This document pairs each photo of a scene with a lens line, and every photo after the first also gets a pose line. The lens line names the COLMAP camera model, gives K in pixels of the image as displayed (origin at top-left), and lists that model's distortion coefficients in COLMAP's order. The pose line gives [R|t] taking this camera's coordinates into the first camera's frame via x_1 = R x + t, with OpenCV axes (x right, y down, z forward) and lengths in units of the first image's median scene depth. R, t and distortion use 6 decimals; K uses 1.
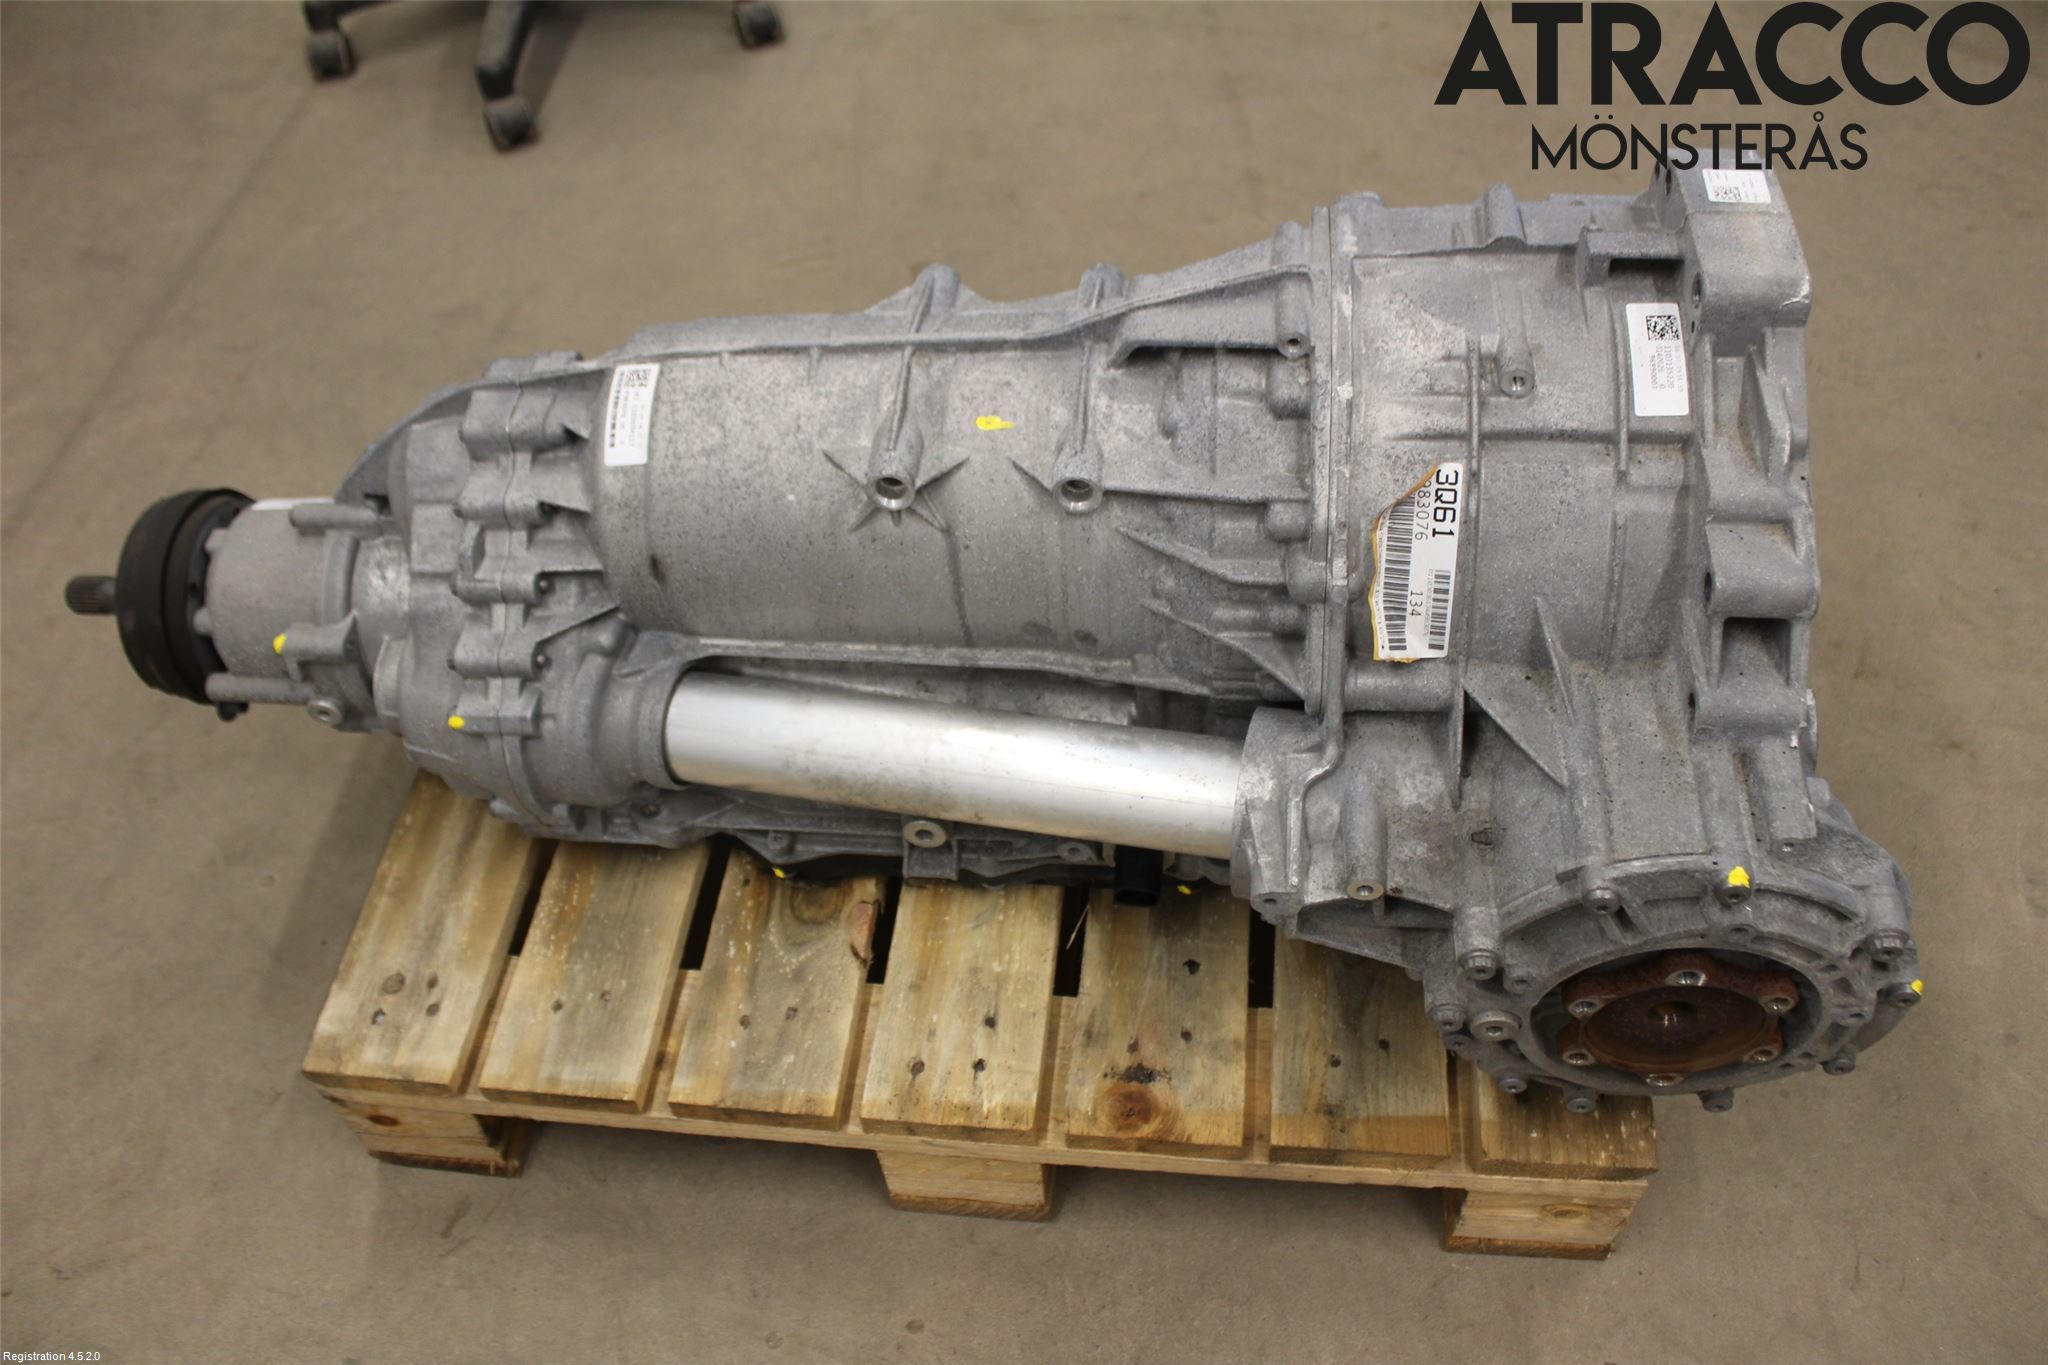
lens RADIAL K [[1695.1, 0, 1024.0], [0, 1695.1, 682.5], [0, 0, 1]] dist [-0.171807, 0.178664]
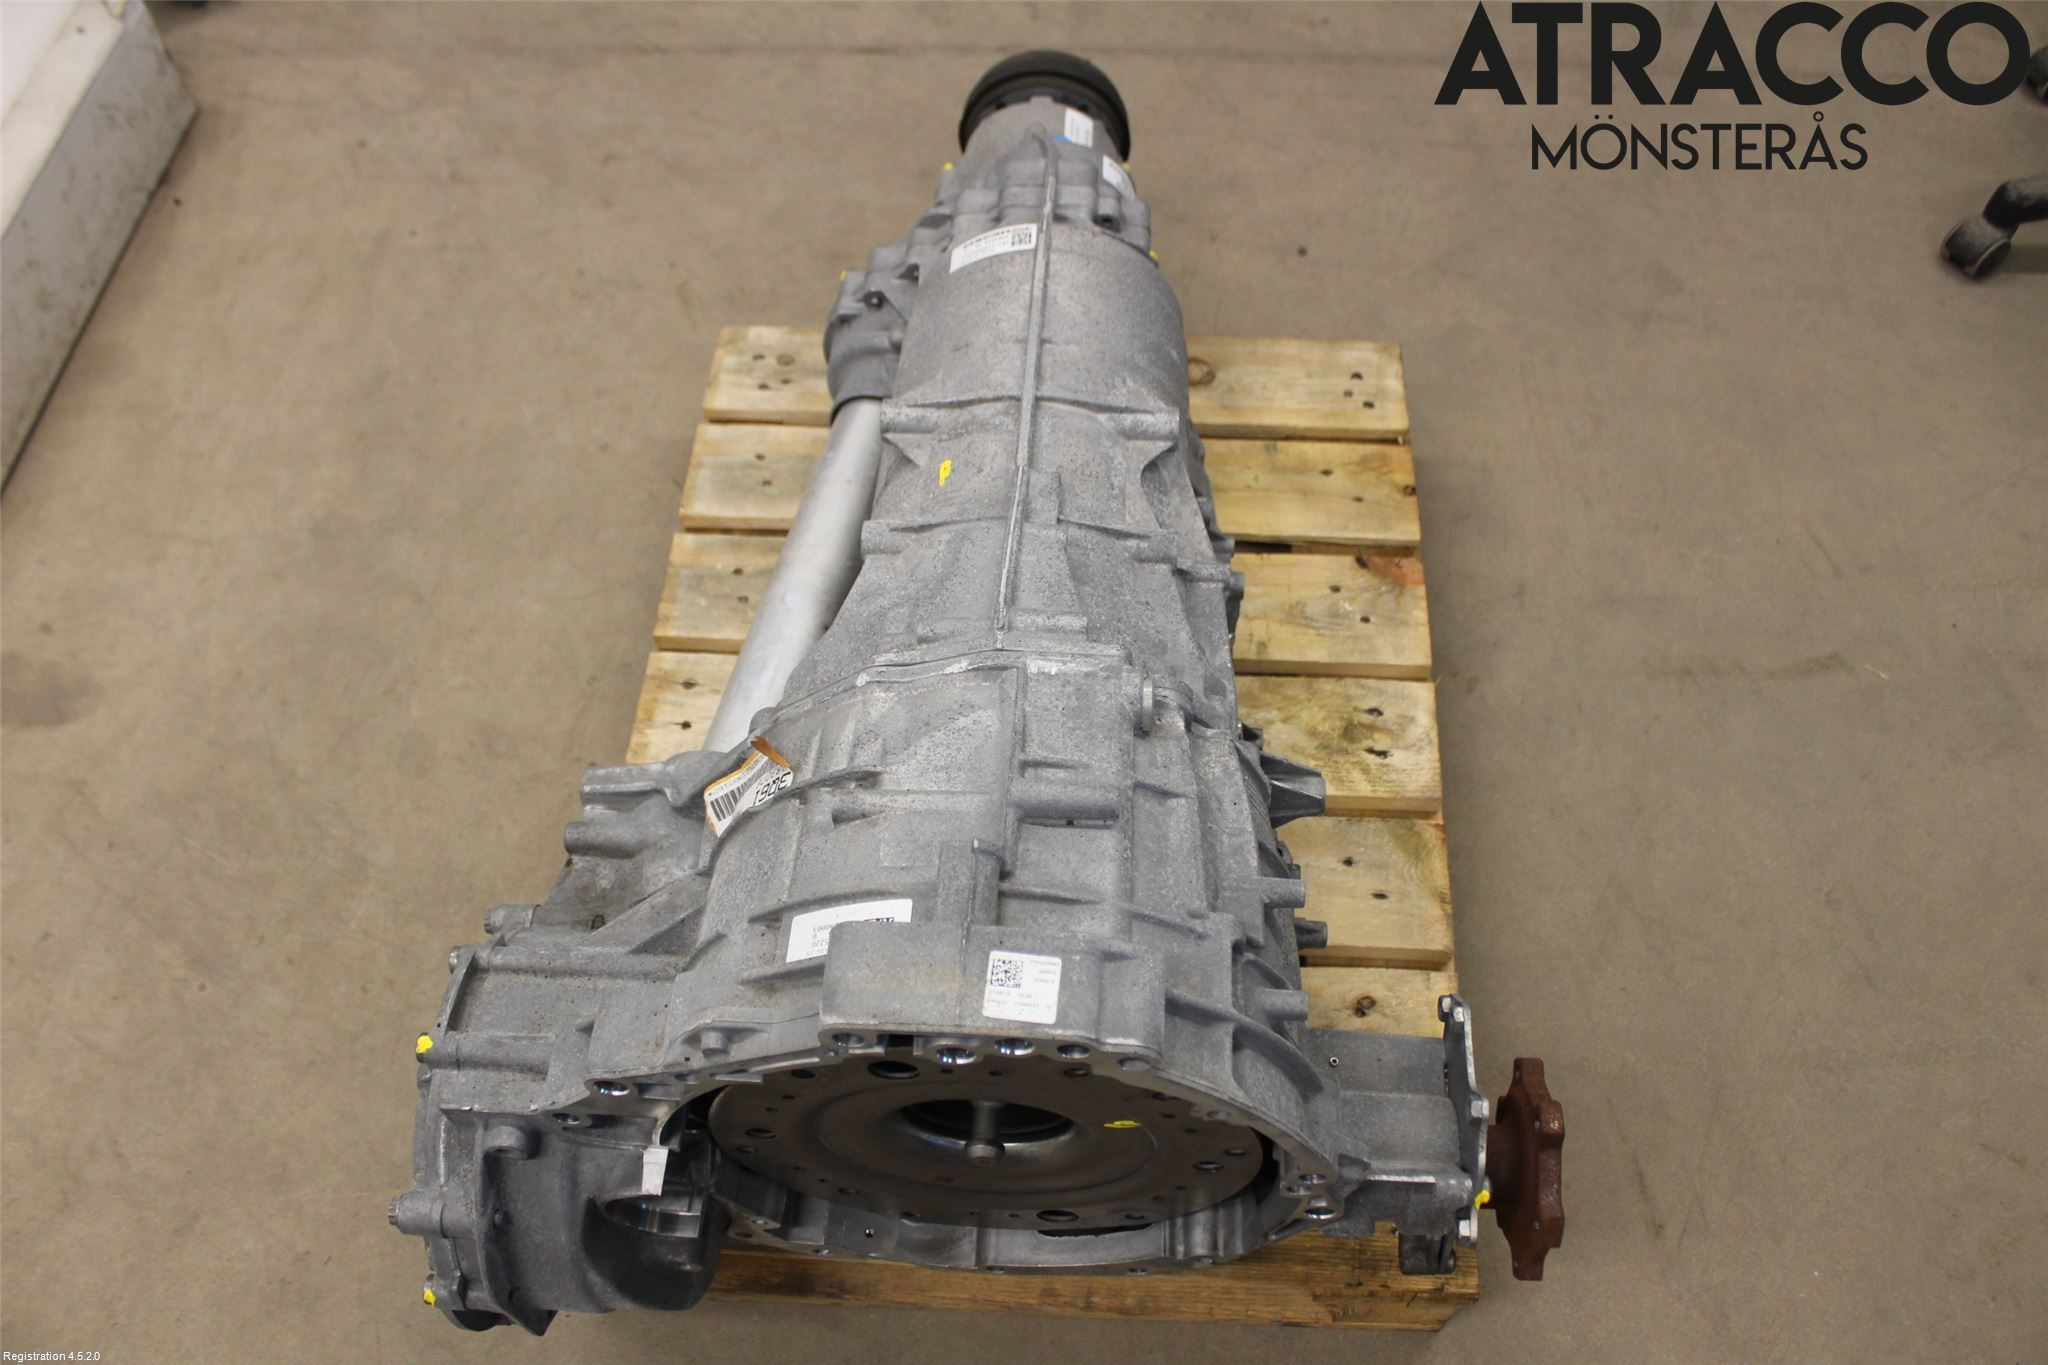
lens RADIAL K [[1695.1, 0, 1024.0], [0, 1695.1, 682.5], [0, 0, 1]] dist [-0.171807, 0.178664]
pose [[0.046032, 0.864099, -0.501212, 0.717137], [-0.749111, 0.361786, 0.554927, -0.823081], [0.660844, 0.349919, 0.663959, 0.365765]]
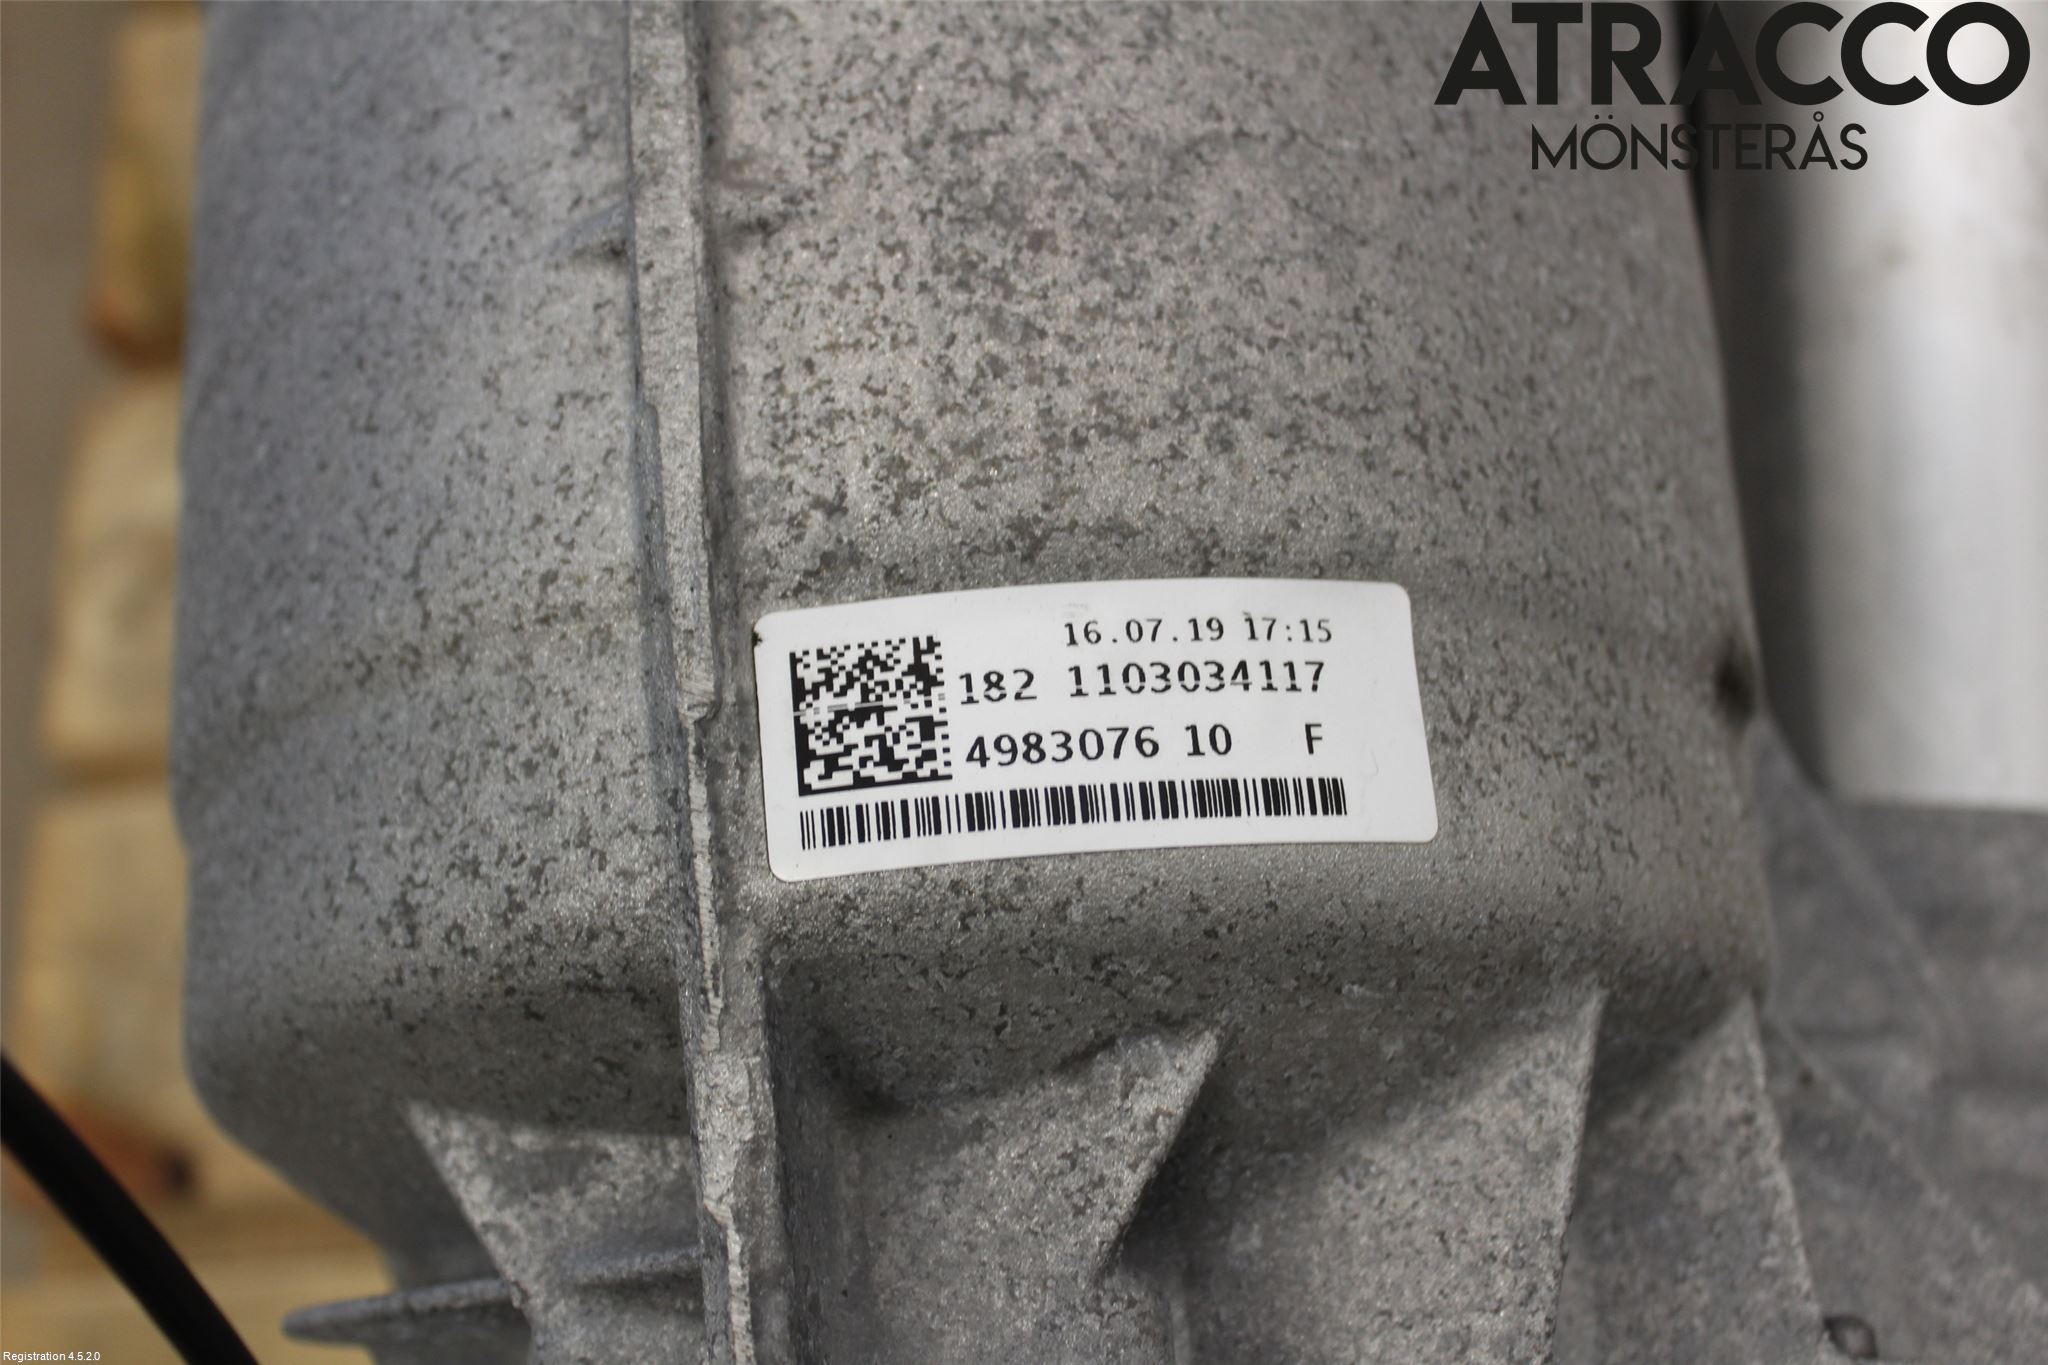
lens RADIAL K [[2486.4, 0, 1024.0], [0, 2486.4, 682.5], [0, 0, 1]] dist [-0.051814, -0.003399]
pose [[-0.136684, -0.895070, 0.424461, -0.374358], [0.900351, 0.066453, 0.430060, -0.306818], [-0.413141, 0.440946, 0.796794, 0.907221]]
